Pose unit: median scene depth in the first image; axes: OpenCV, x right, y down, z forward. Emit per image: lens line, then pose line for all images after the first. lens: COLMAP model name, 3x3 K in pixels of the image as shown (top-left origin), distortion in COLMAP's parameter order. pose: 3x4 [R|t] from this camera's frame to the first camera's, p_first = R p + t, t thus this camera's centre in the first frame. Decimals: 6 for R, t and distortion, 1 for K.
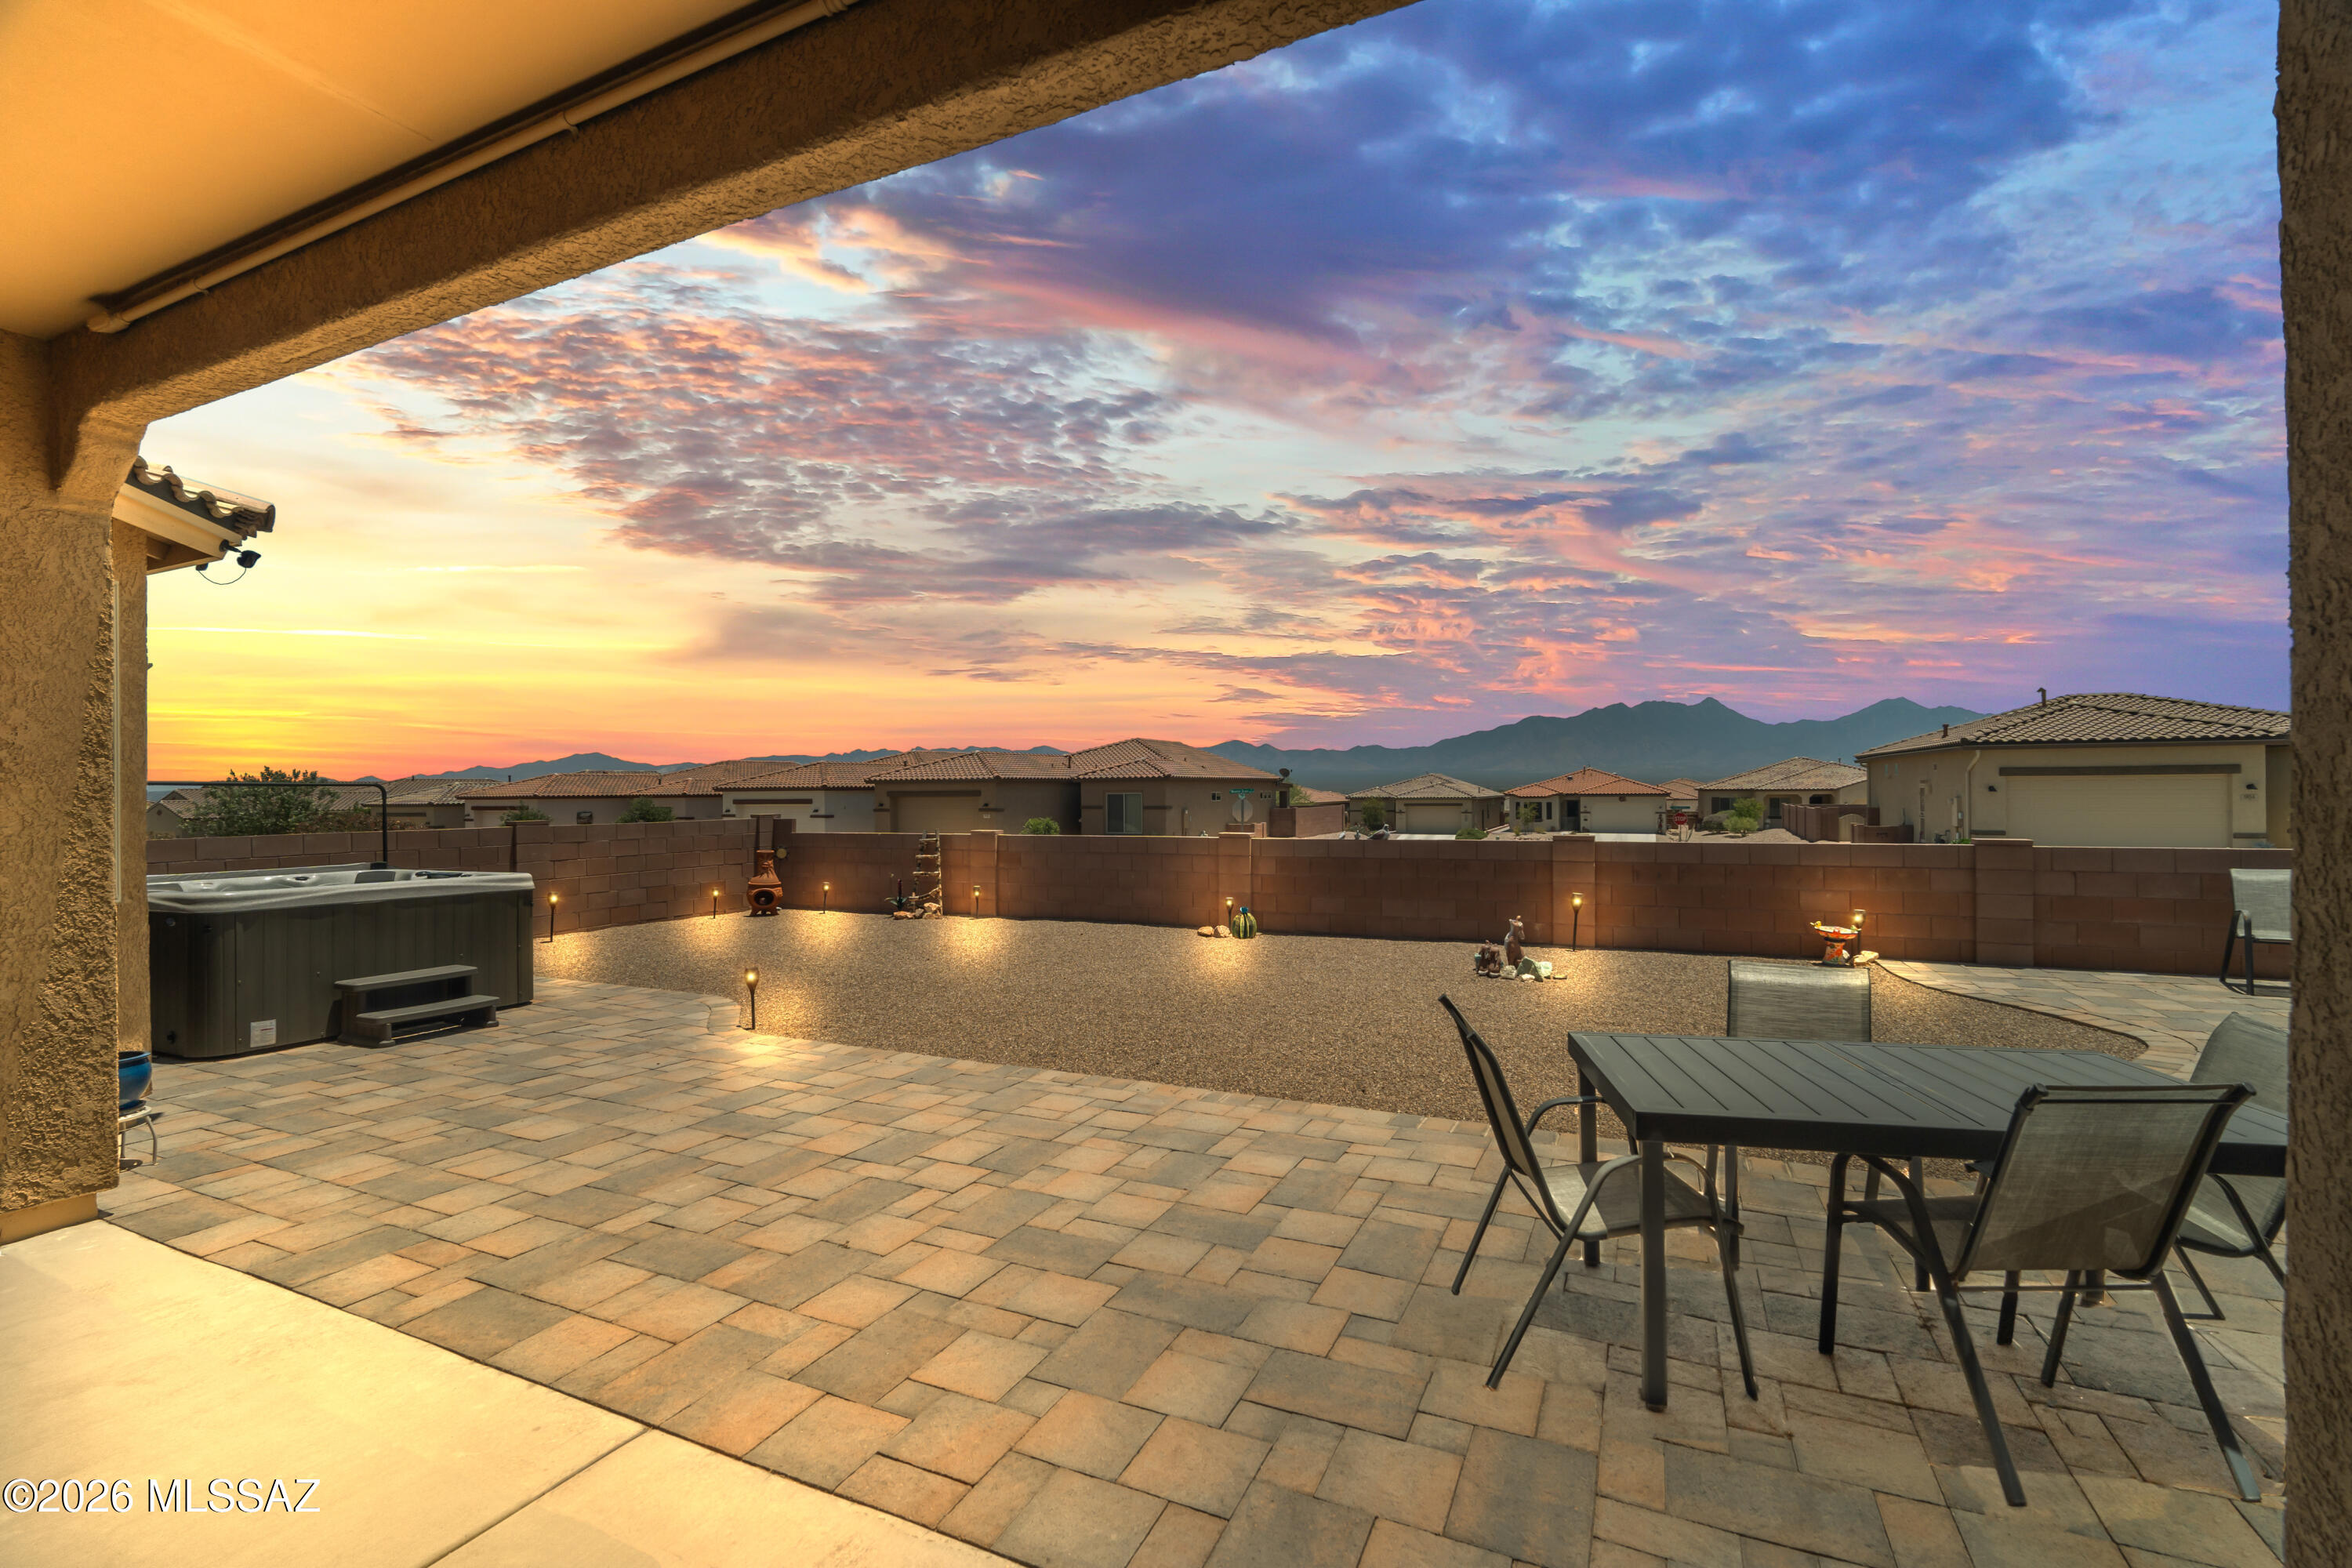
lens RADIAL K [[1034.2, 0, 1173.1], [0, 1034.2, 800.6], [0, 0, 1]] dist [-0.006397, 0.001495]
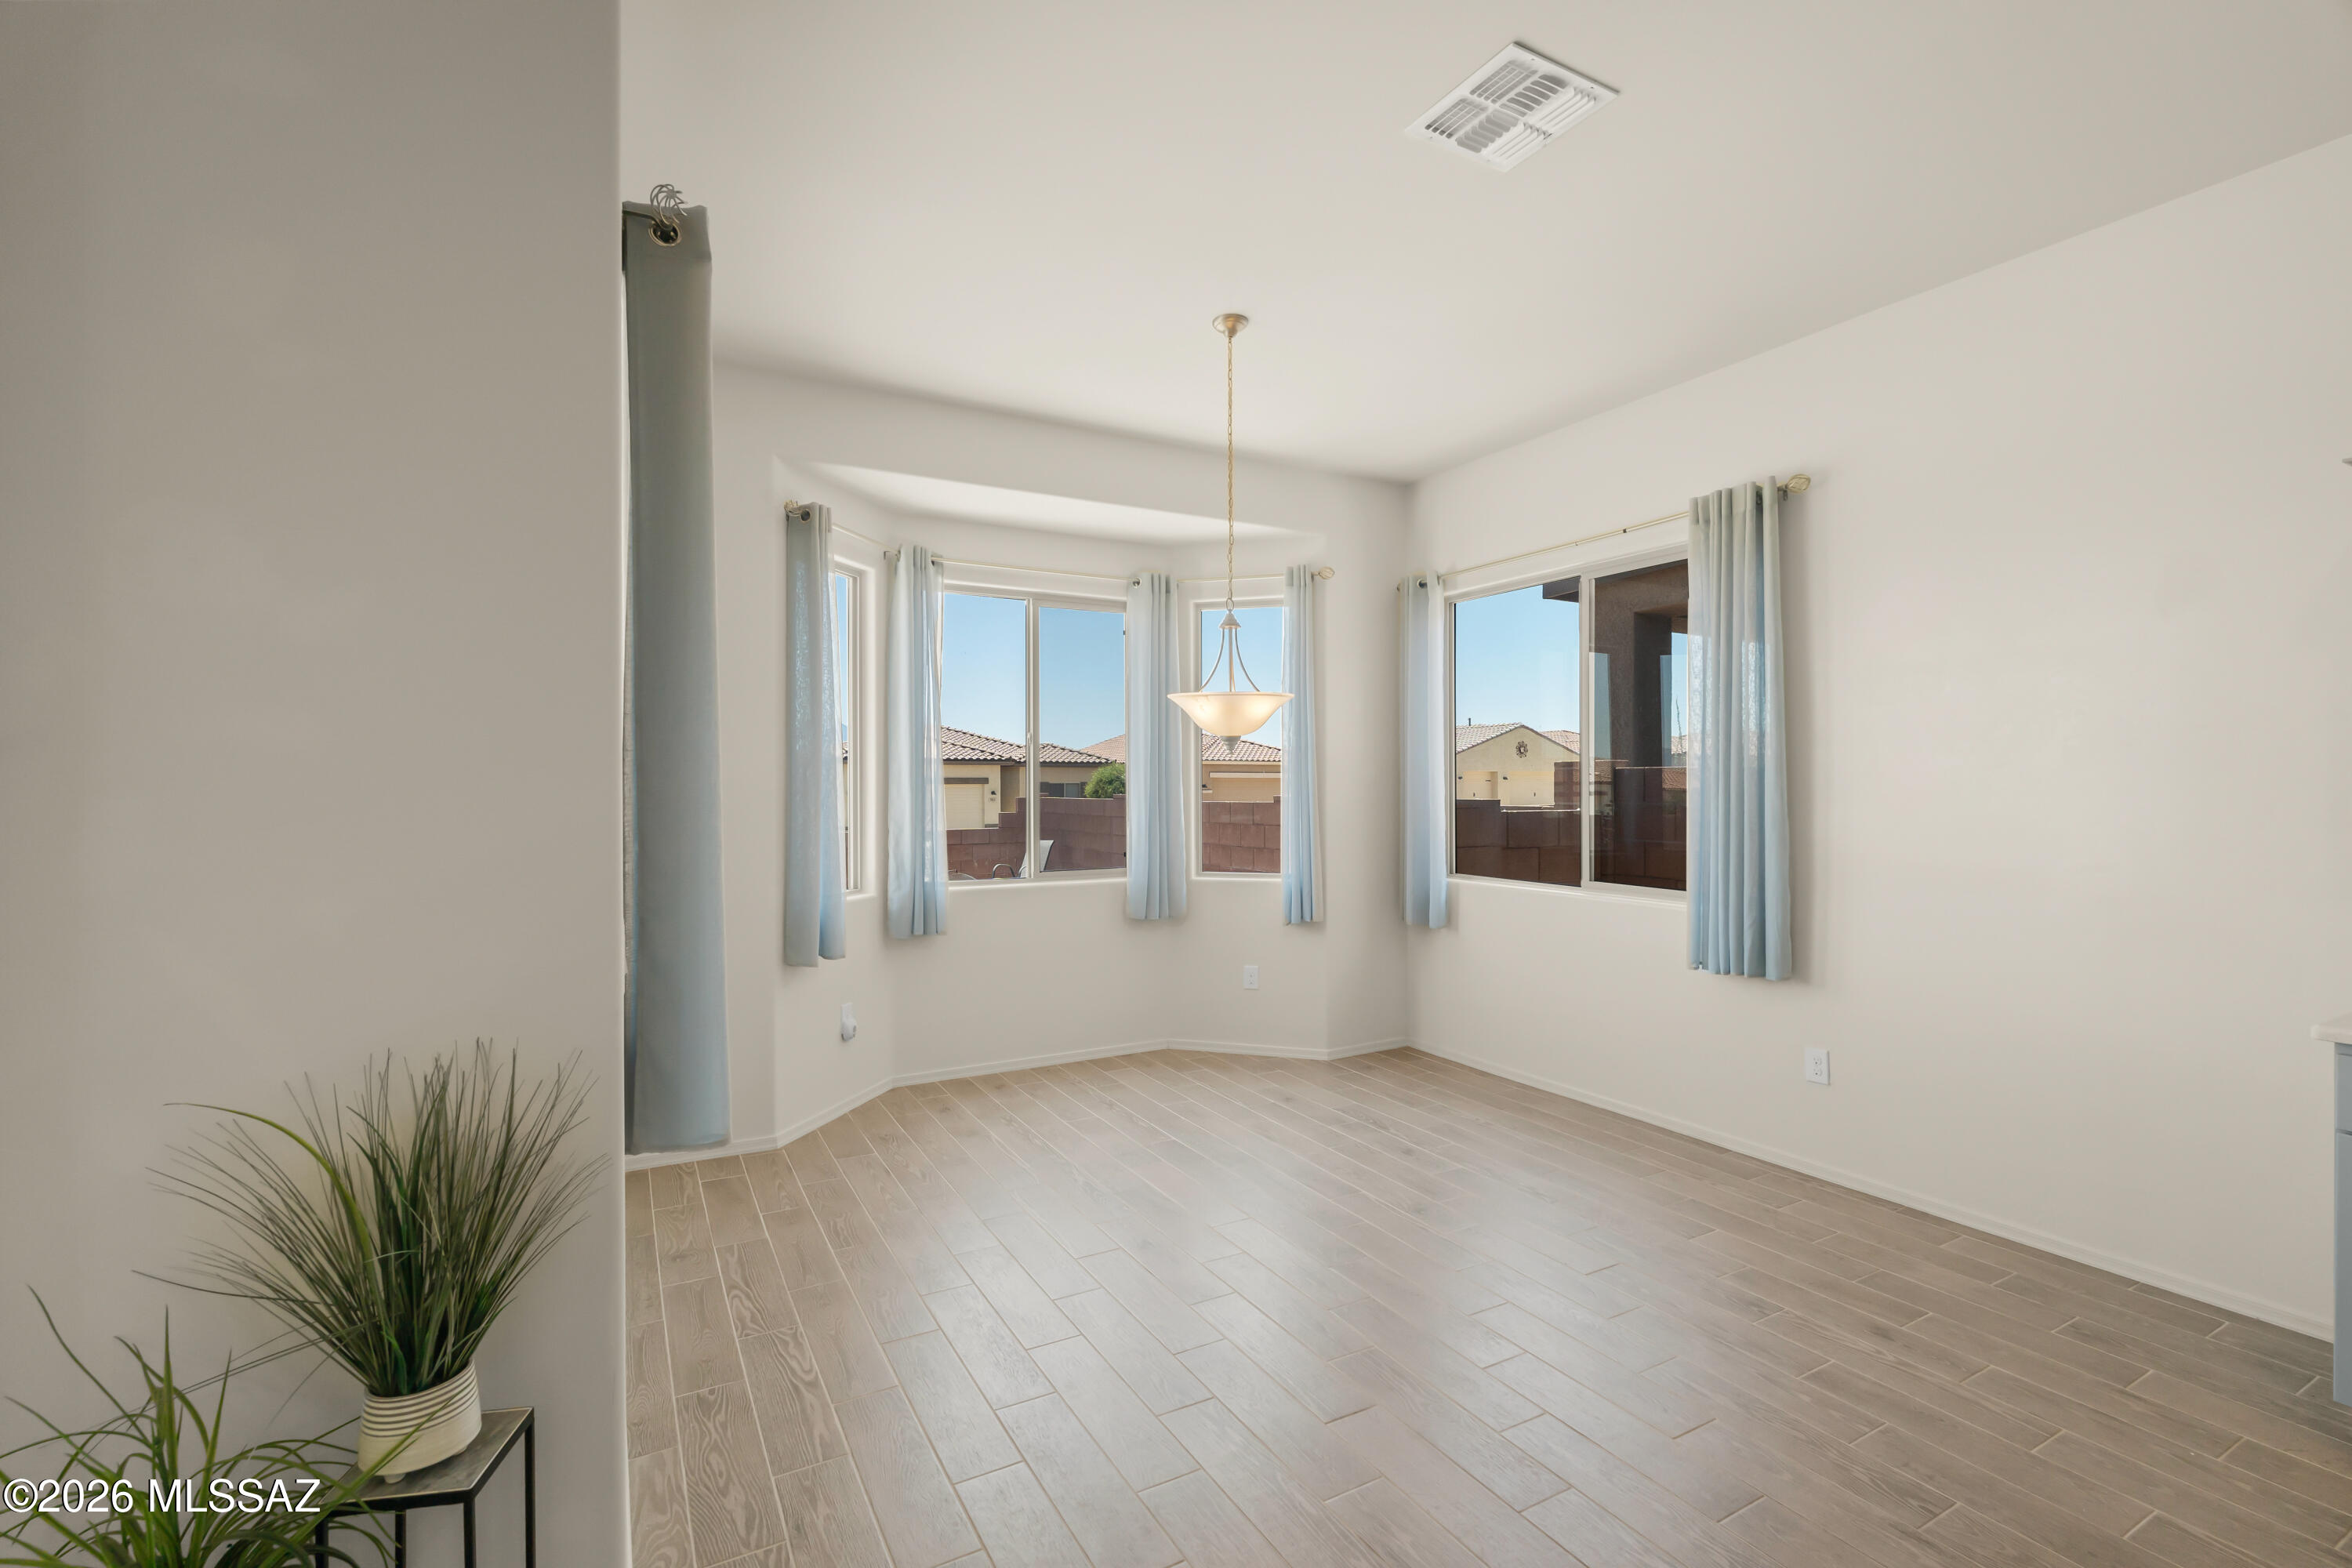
lens RADIAL K [[1034.2, 0, 1186.8], [0, 1034.2, 784.2], [0, 0, 1]] dist [-0.006397, 0.001495]
pose [[0.581089, 0.008897, 0.813792, -0.025367], [0.007921, 0.999831, -0.016587, 0.002106], [-0.813802, 0.016085, 0.580920, -0.186280]]
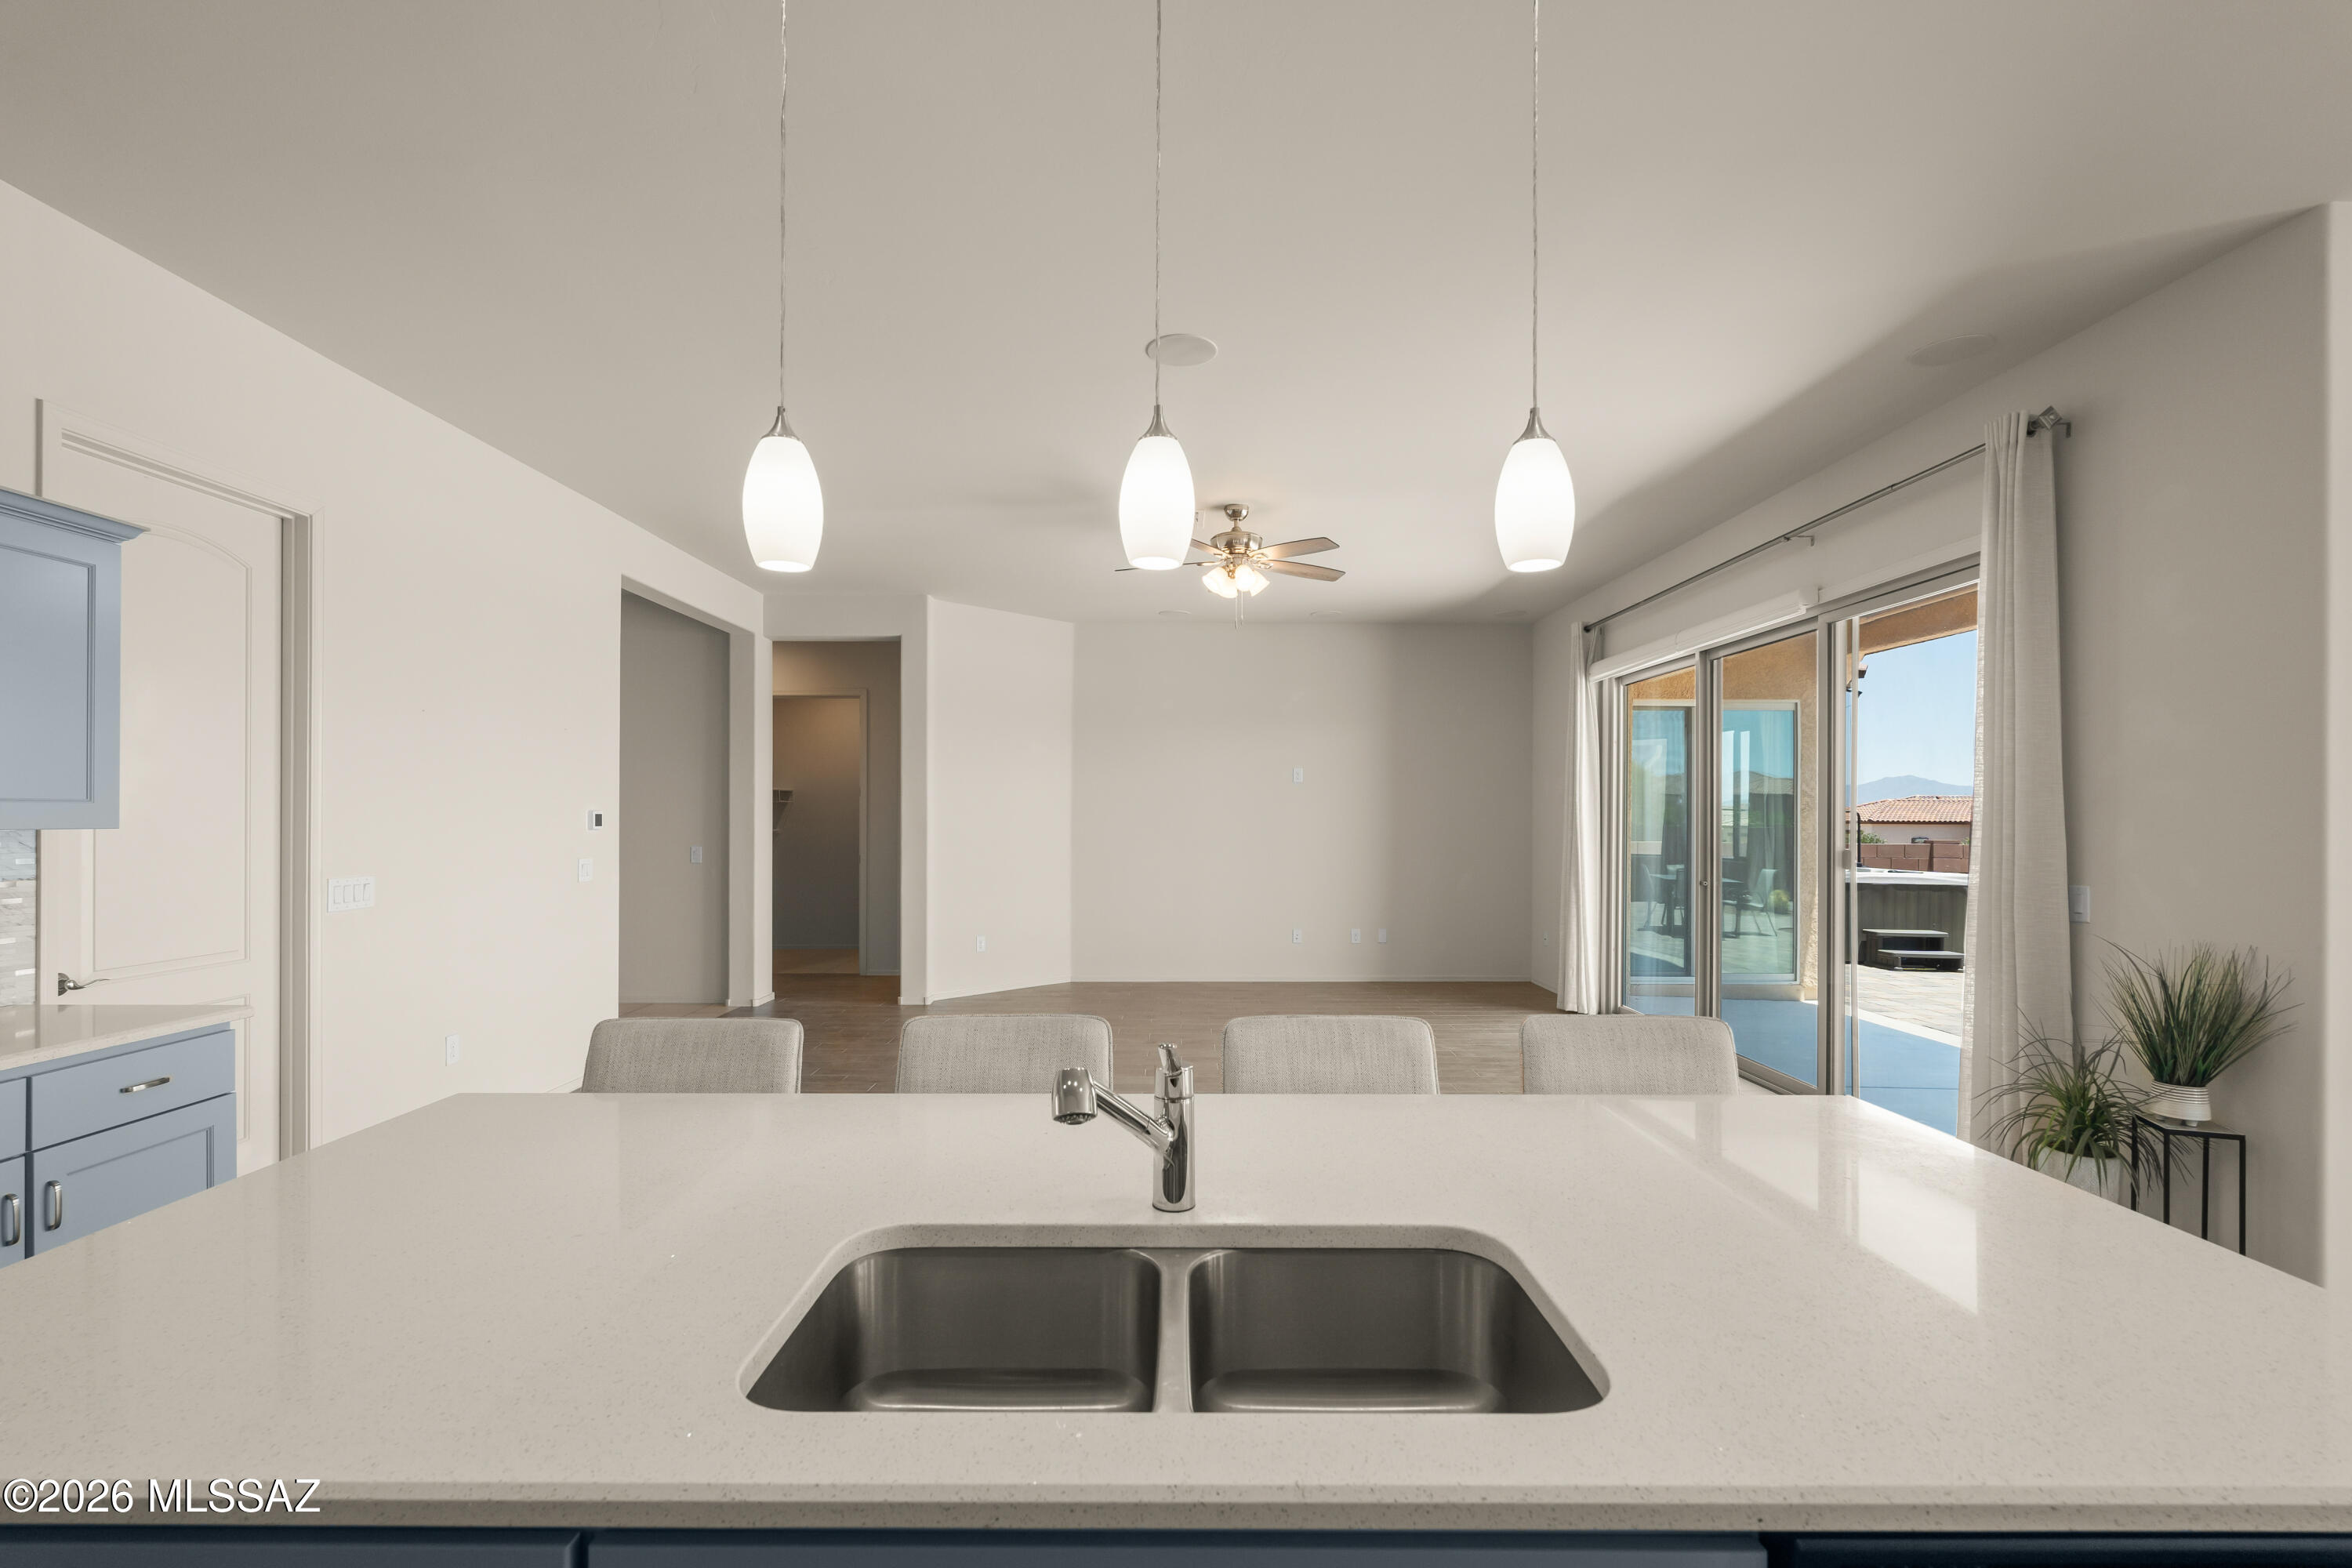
lens RADIAL K [[1034.2, 0, 1166.8], [0, 1034.2, 820.1], [0, 0, 1]] dist [-0.006397, 0.001495]
pose [[0.421215, 0.012857, -0.906870, 0.105637], [-0.017015, 0.999836, 0.006272, 0.003072], [0.906801, 0.012789, 0.421364, -0.339782]]
